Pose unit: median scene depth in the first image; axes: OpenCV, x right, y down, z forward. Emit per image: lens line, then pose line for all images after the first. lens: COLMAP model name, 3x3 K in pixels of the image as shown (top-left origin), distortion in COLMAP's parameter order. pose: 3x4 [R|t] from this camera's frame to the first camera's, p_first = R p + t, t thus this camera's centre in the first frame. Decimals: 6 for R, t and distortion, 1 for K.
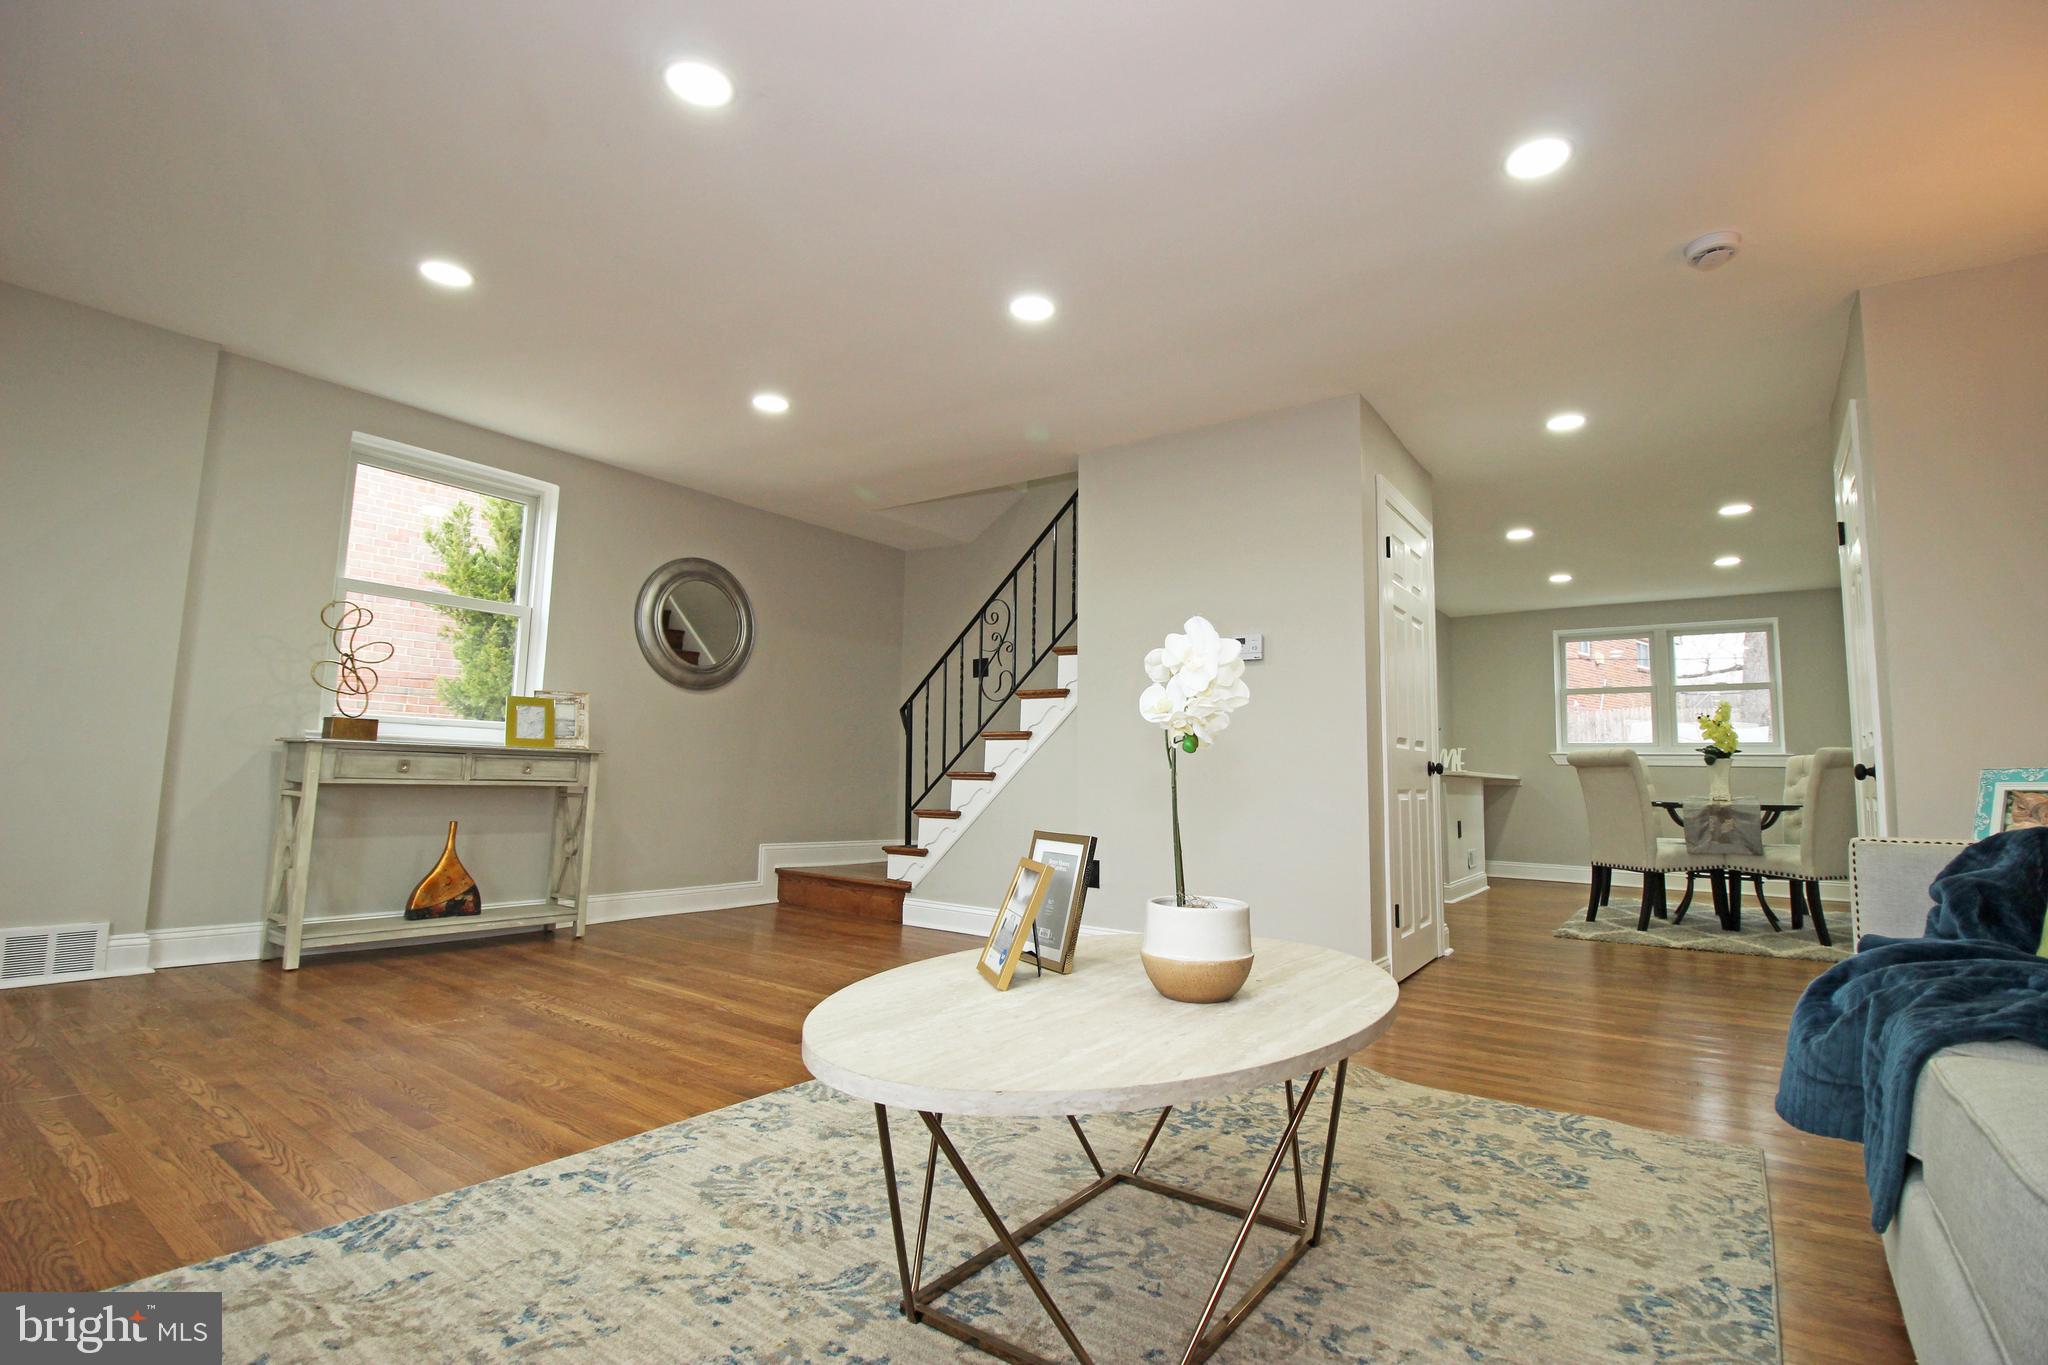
lens RADIAL K [[949.5, 0, 1053.1], [0, 949.5, 675.6], [0, 0, 1]] dist [-0.000544, -0.012471]
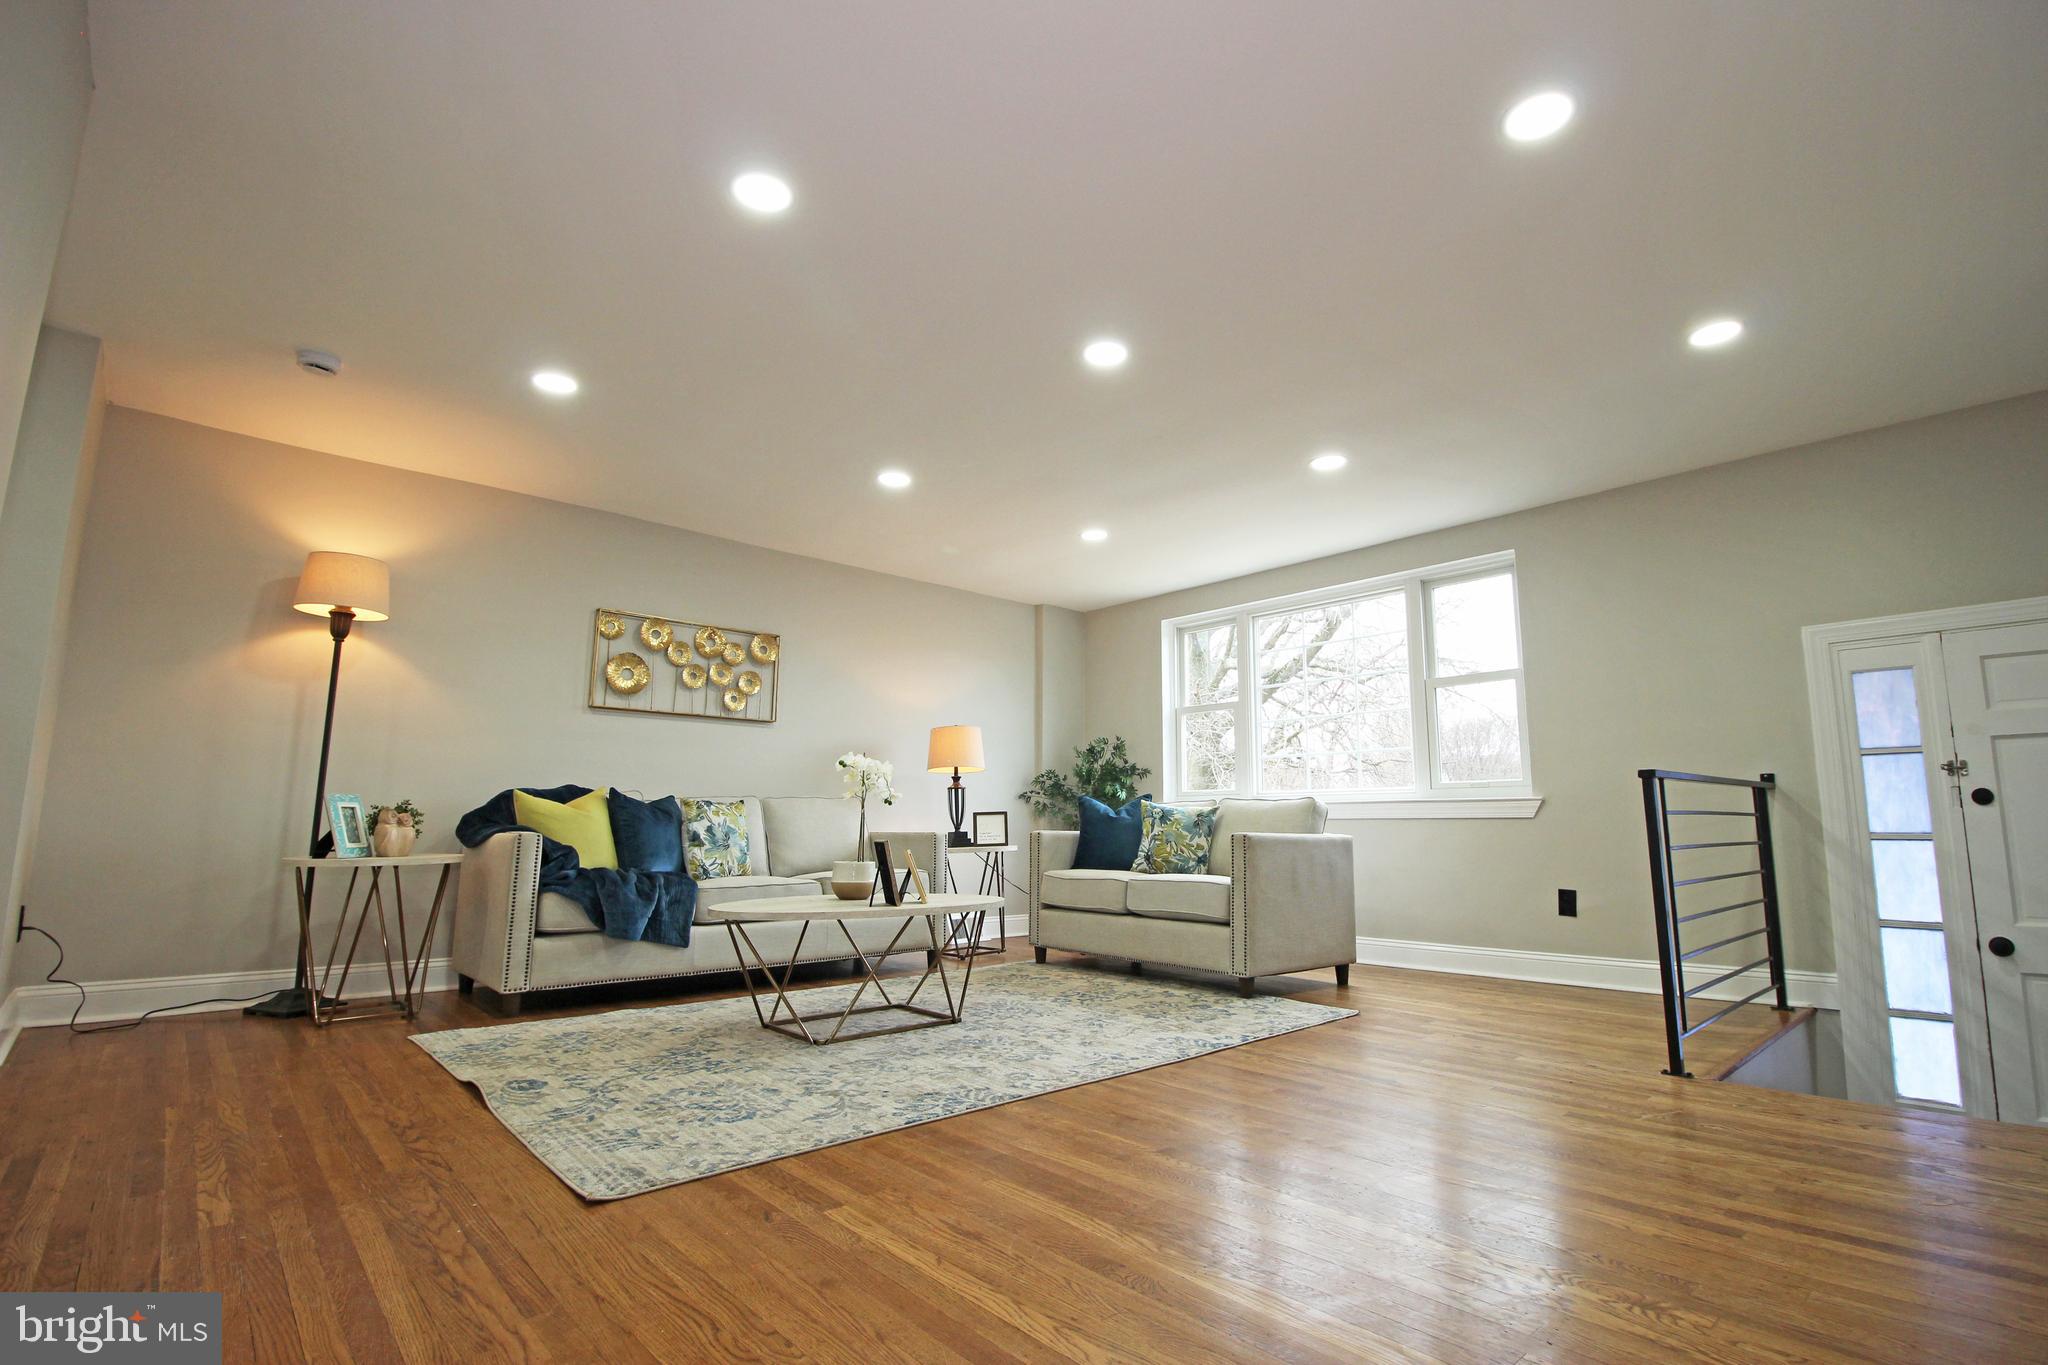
lens RADIAL K [[949.5, 0, 1054.7], [0, 949.5, 684.3], [0, 0, 1]] dist [-0.000544, -0.012471]
pose [[-0.979304, 0.005887, 0.202307, -0.261614], [-0.046223, 0.966654, -0.251880, 0.116847], [-0.197044, -0.256019, -0.946376, 1.011262]]
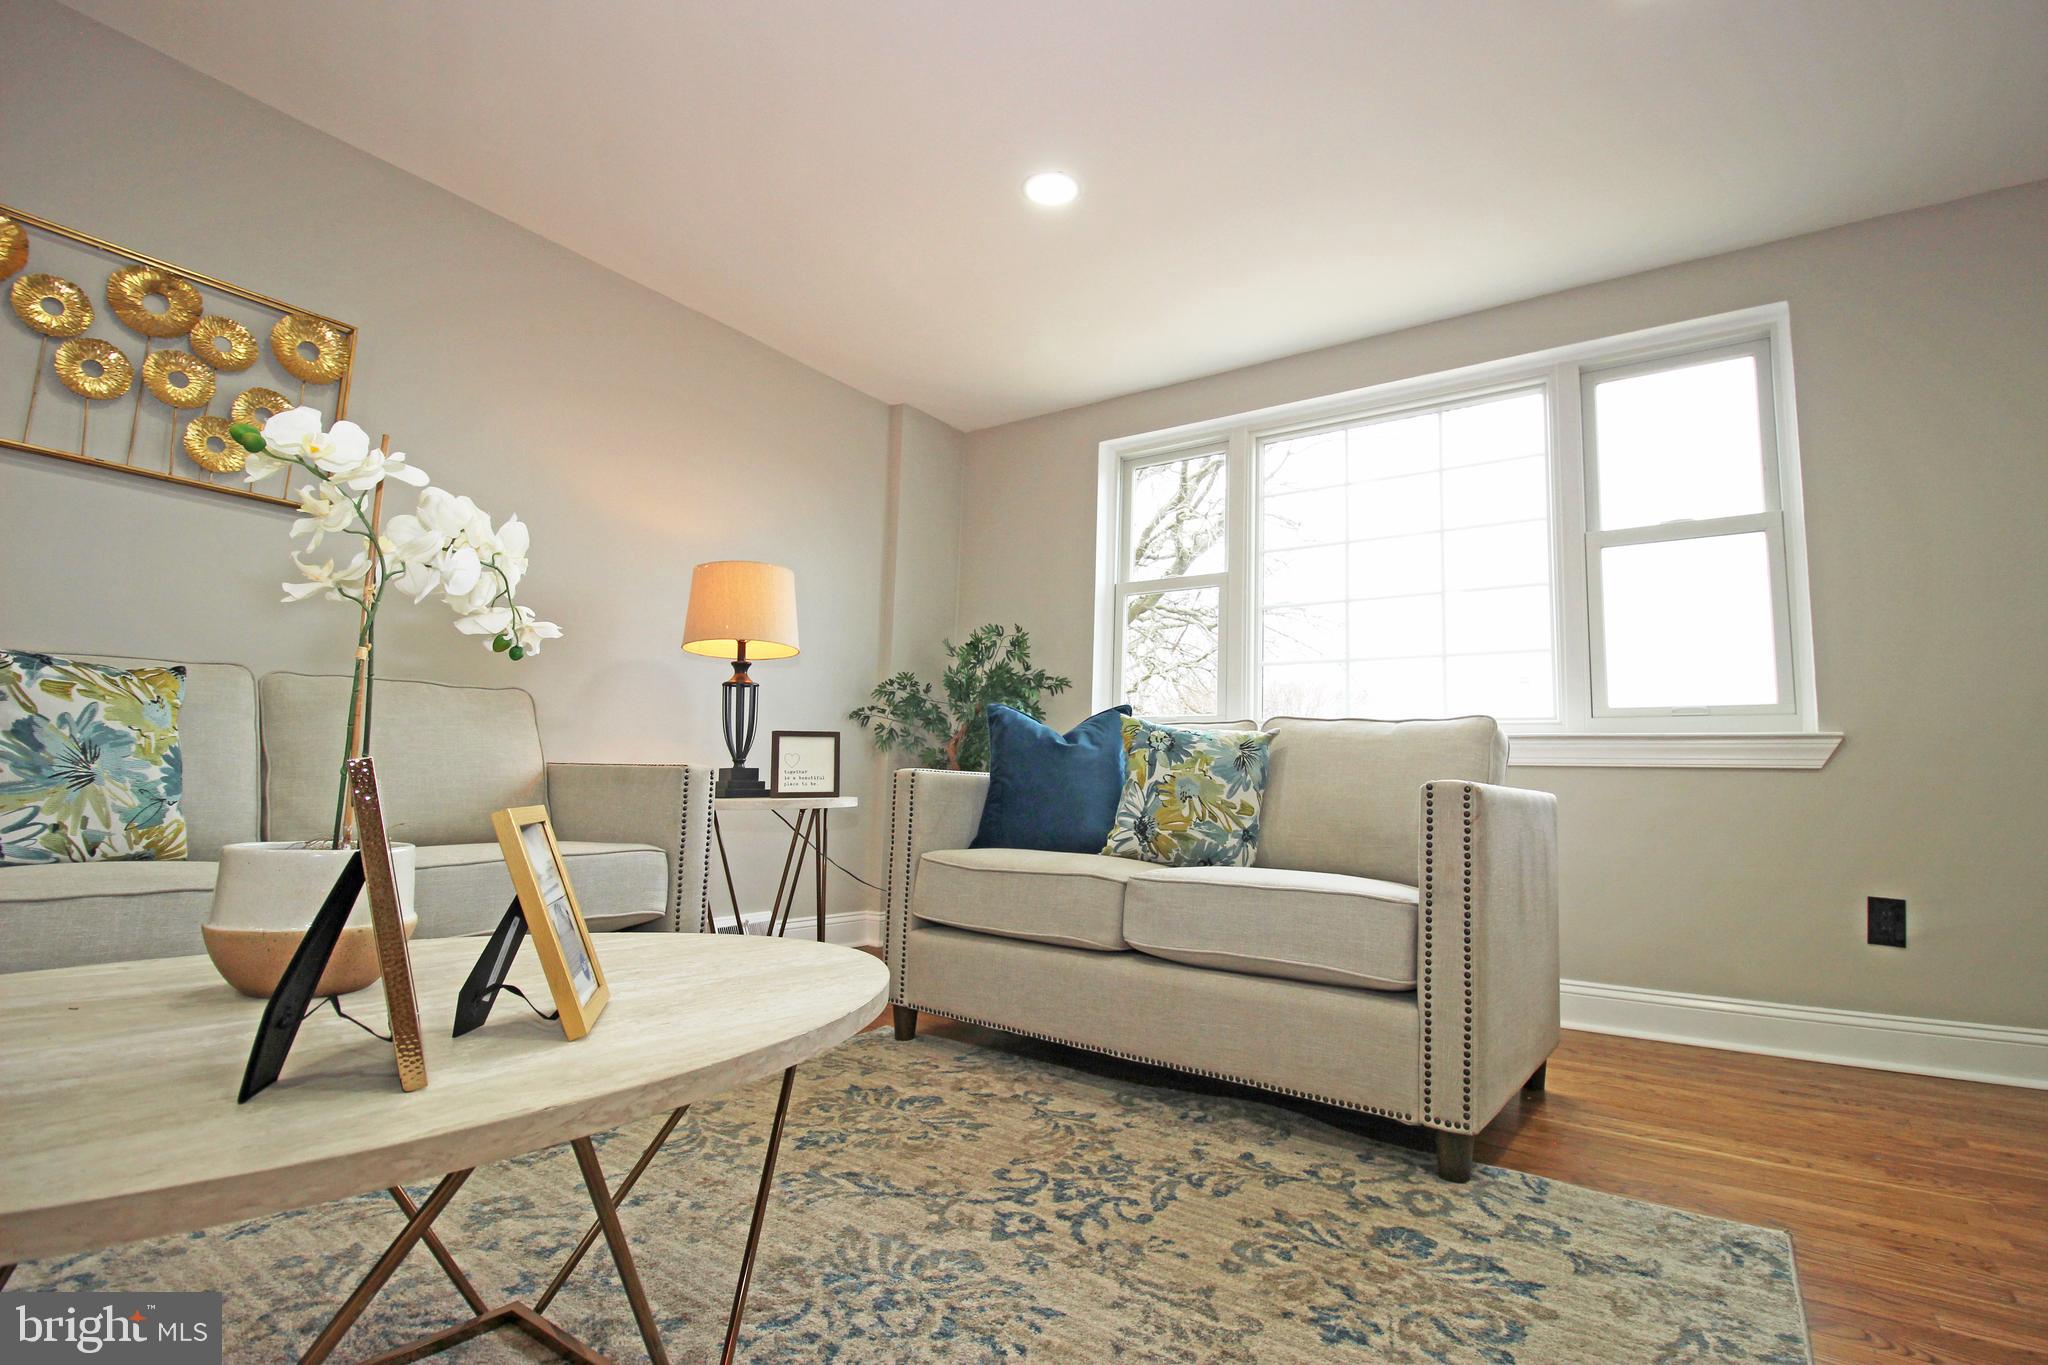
lens RADIAL K [[949.5, 0, 1057.5], [0, 949.5, 675.4], [0, 0, 1]] dist [-0.000544, -0.012471]
pose [[-0.998483, -0.053364, -0.013595, -0.101464], [-0.048936, 0.973049, -0.225345, 0.073462], [0.025254, -0.224338, -0.974184, 0.499652]]
